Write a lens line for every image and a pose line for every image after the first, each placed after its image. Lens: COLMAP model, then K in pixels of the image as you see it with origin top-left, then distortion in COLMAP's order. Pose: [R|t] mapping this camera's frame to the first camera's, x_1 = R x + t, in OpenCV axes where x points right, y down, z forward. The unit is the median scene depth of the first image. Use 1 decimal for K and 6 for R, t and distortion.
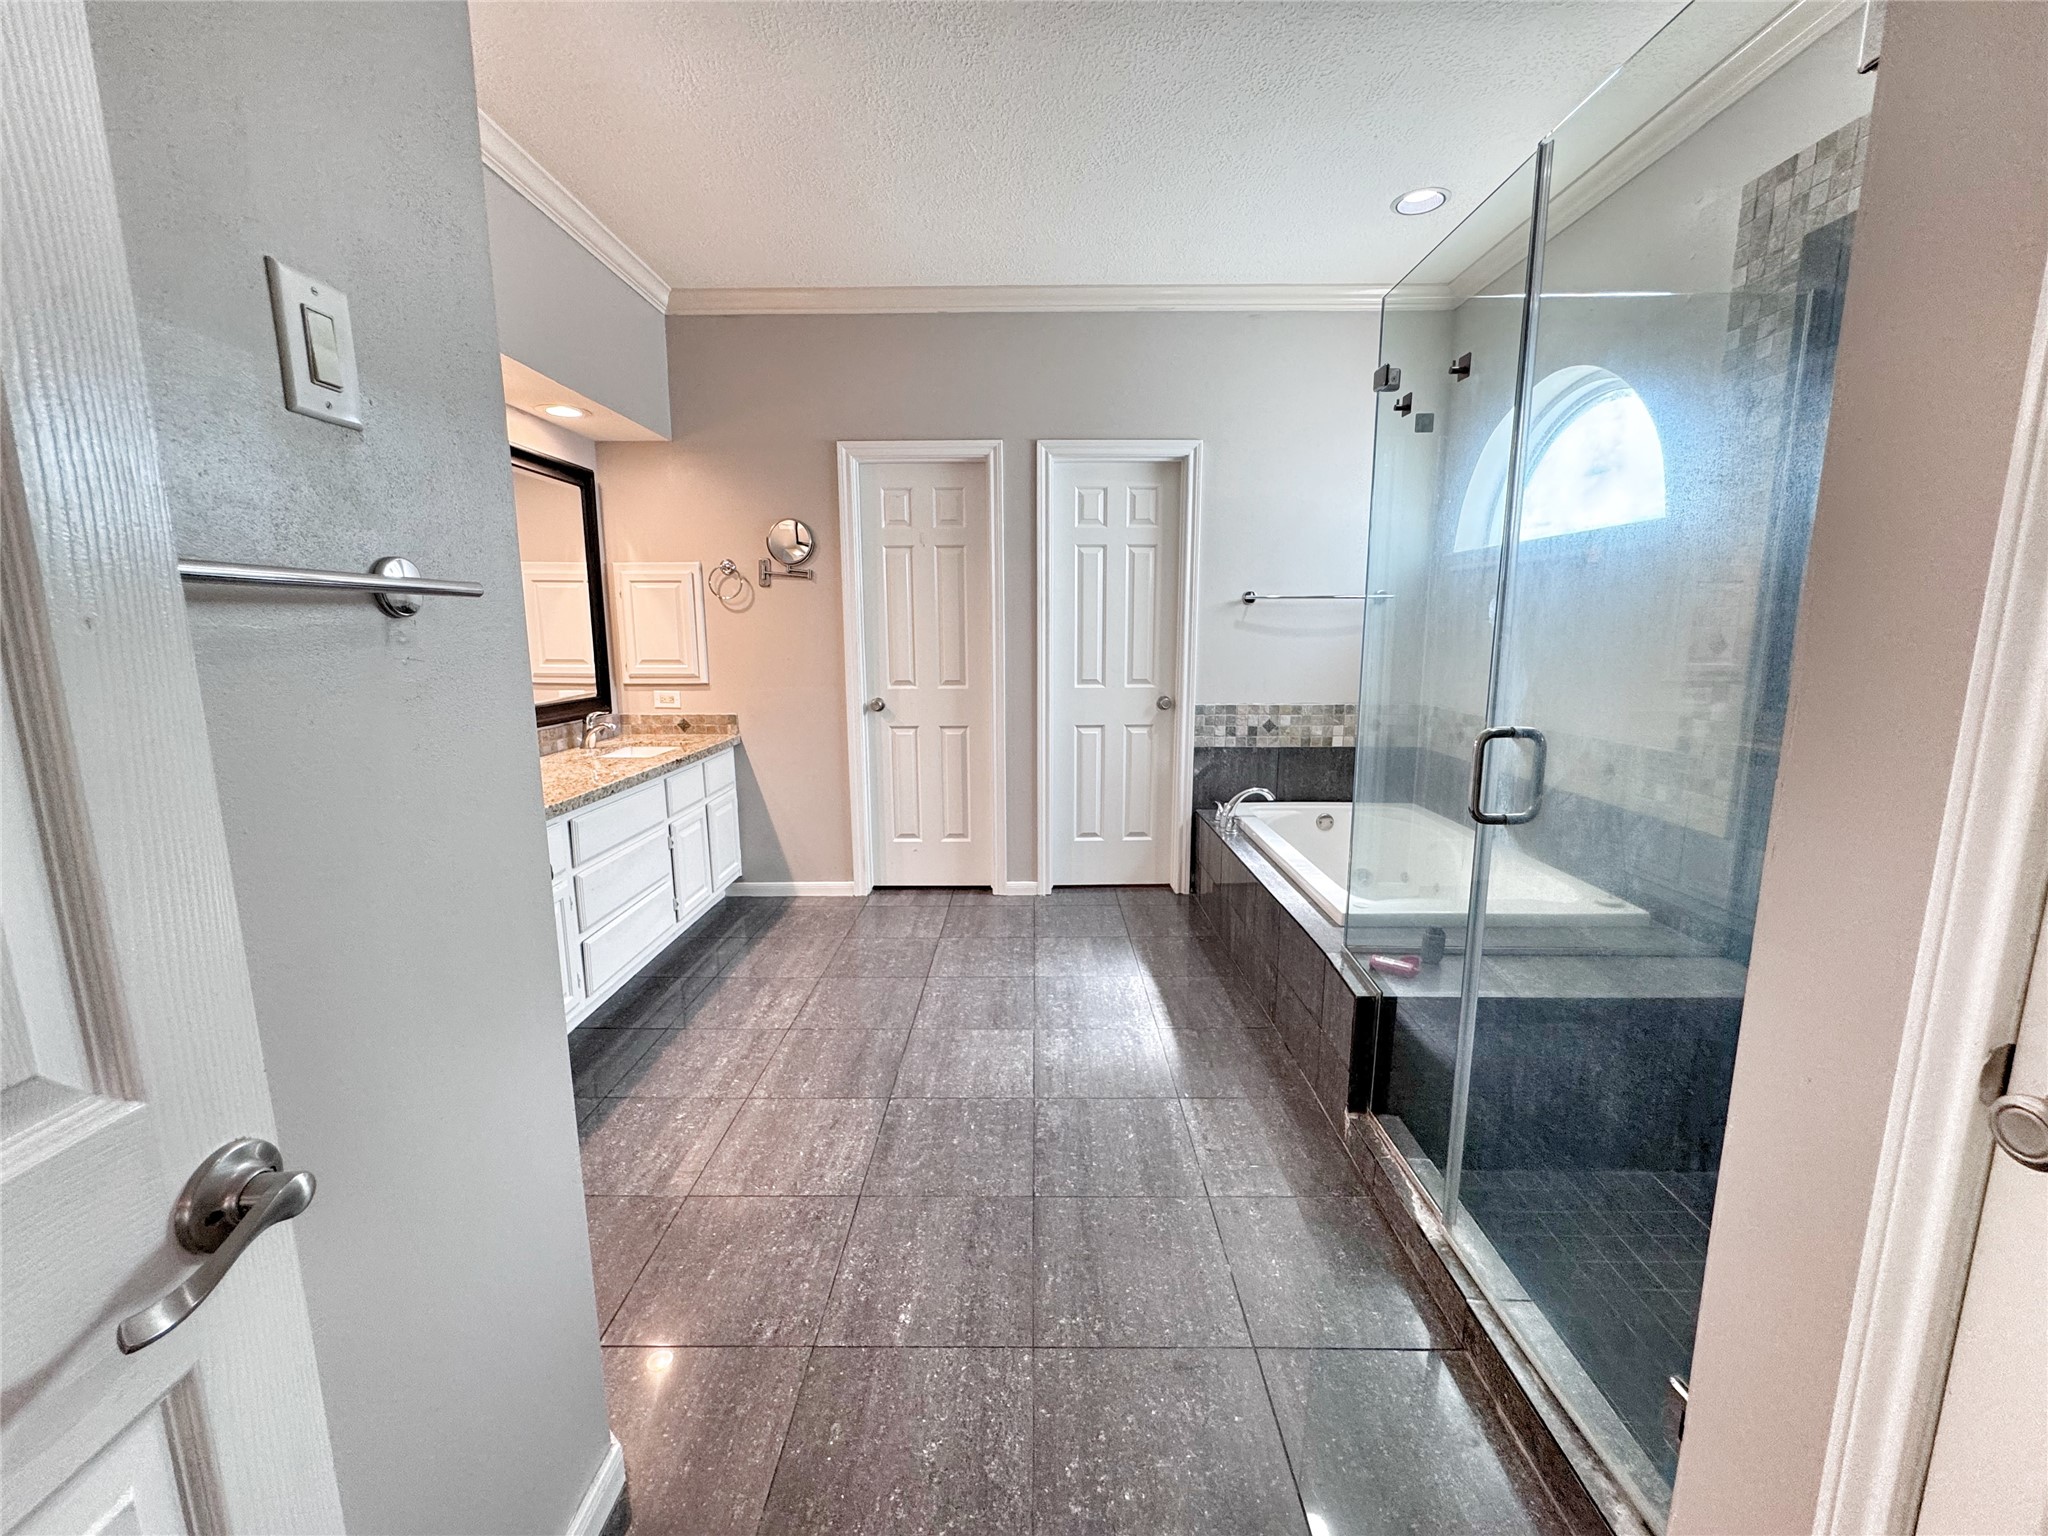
lens RADIAL K [[820.2, 0, 1021.9], [0, 820.2, 766.3], [0, 0, 1]] dist [-0.002871, -0.000305]
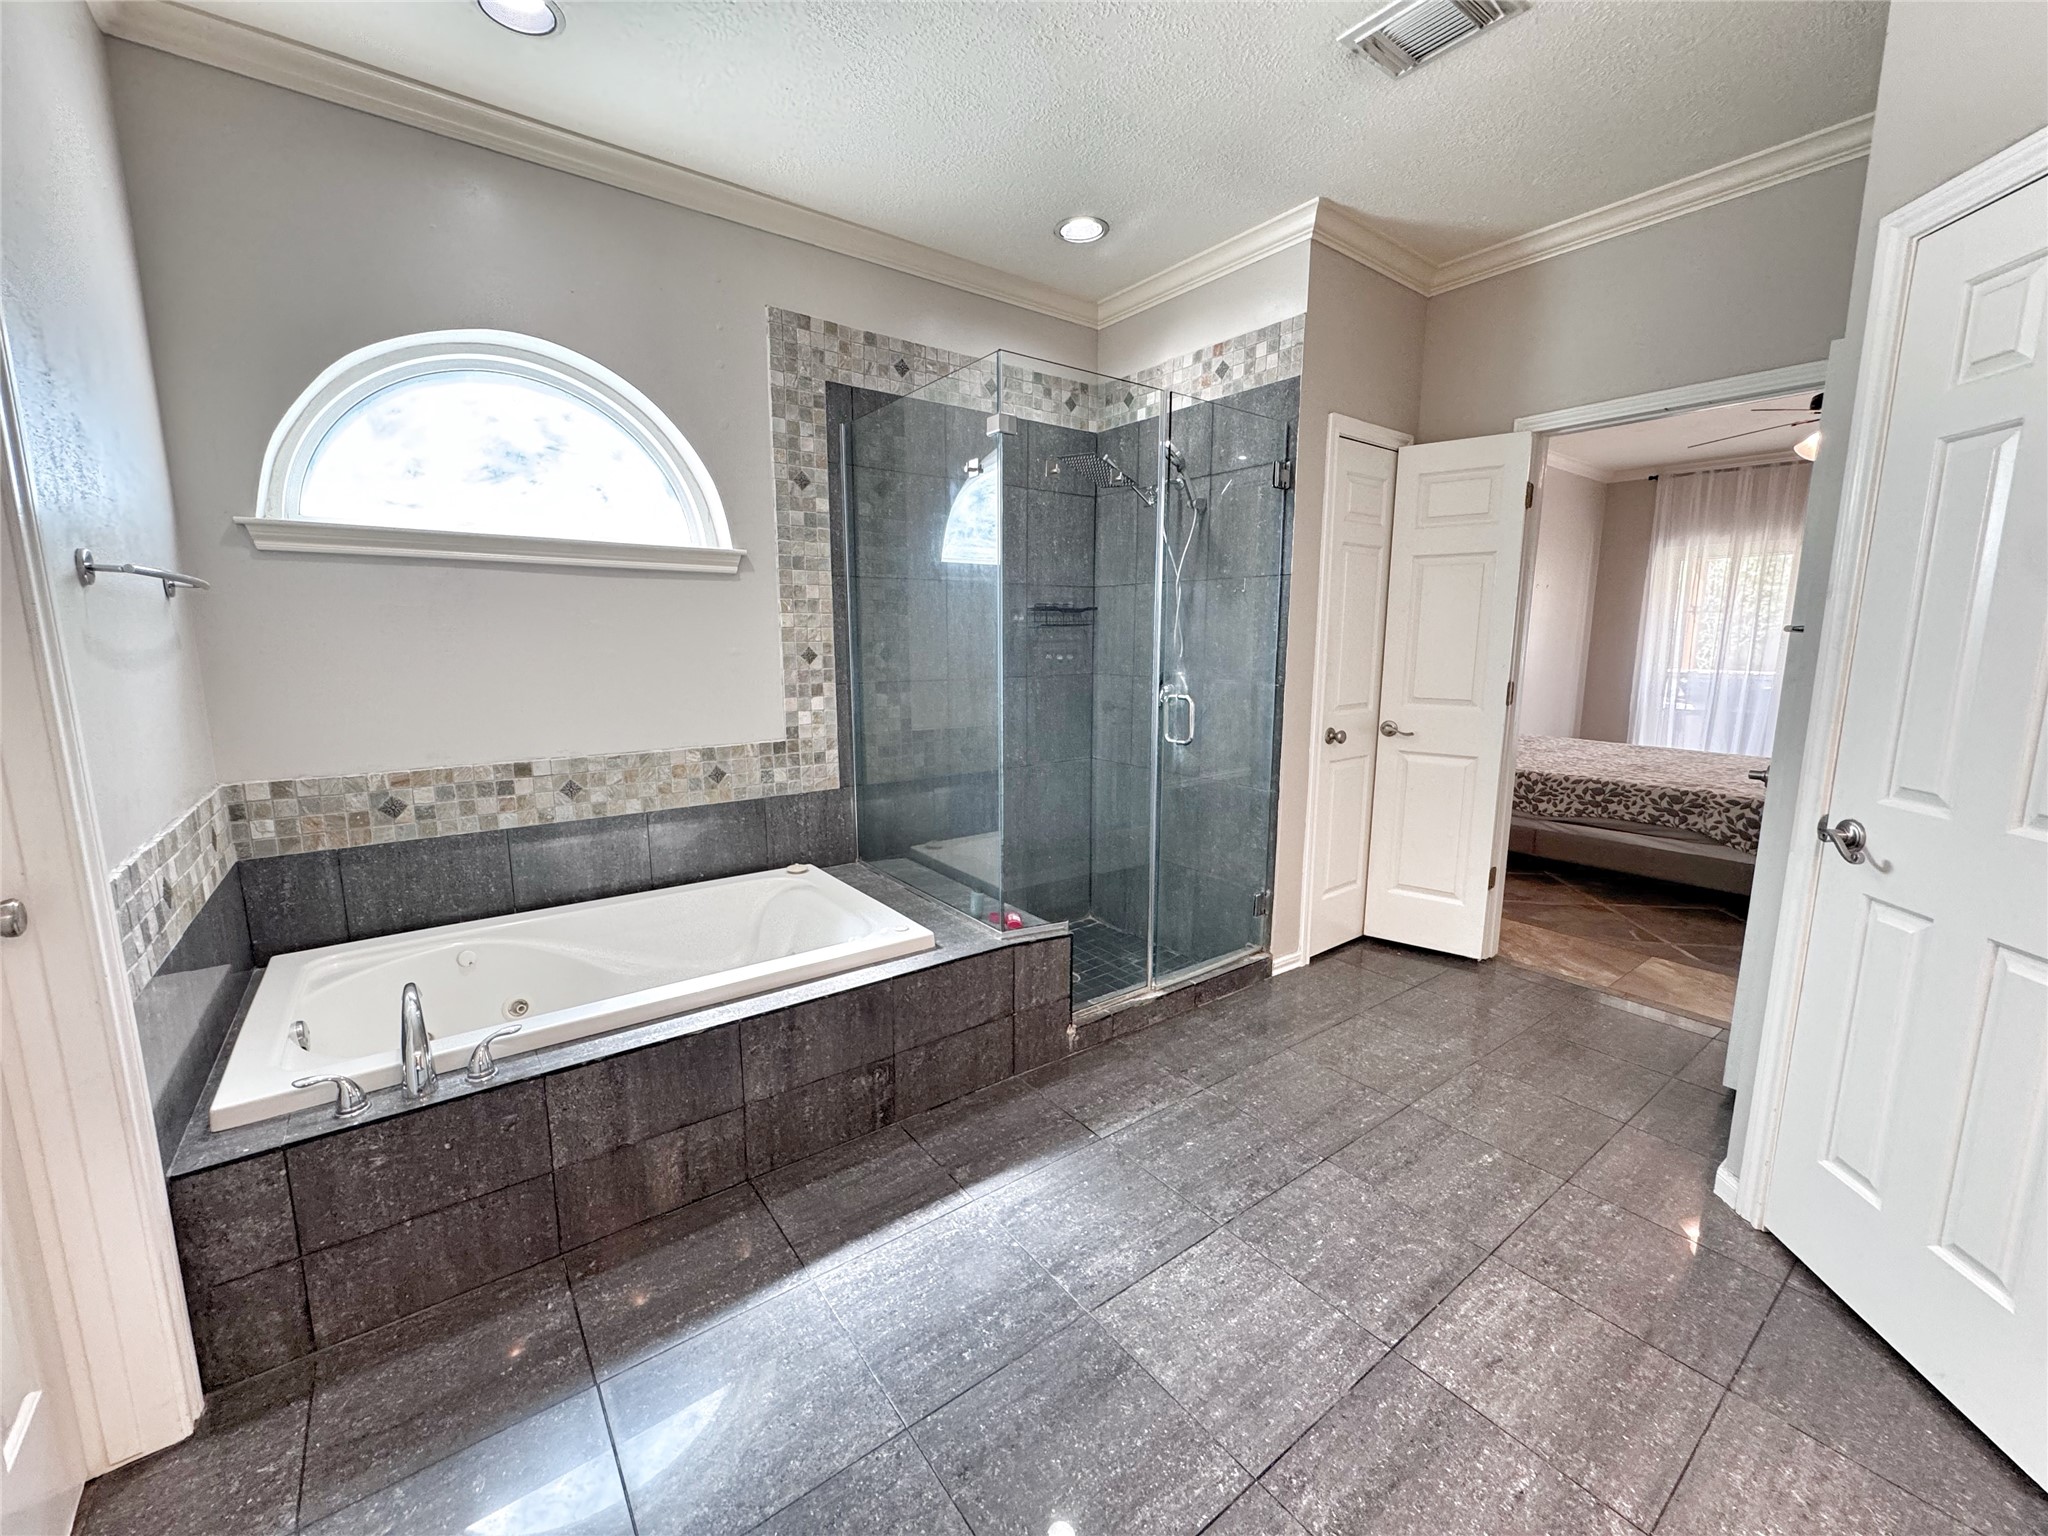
lens RADIAL K [[820.2, 0, 1018.6], [0, 820.2, 765.7], [0, 0, 1]] dist [-0.002871, -0.000305]
pose [[-0.609172, -0.124435, 0.783215, -0.451974], [0.132087, 0.957897, 0.254924, -0.271889], [-0.781961, 0.258745, -0.567088, 1.537131]]
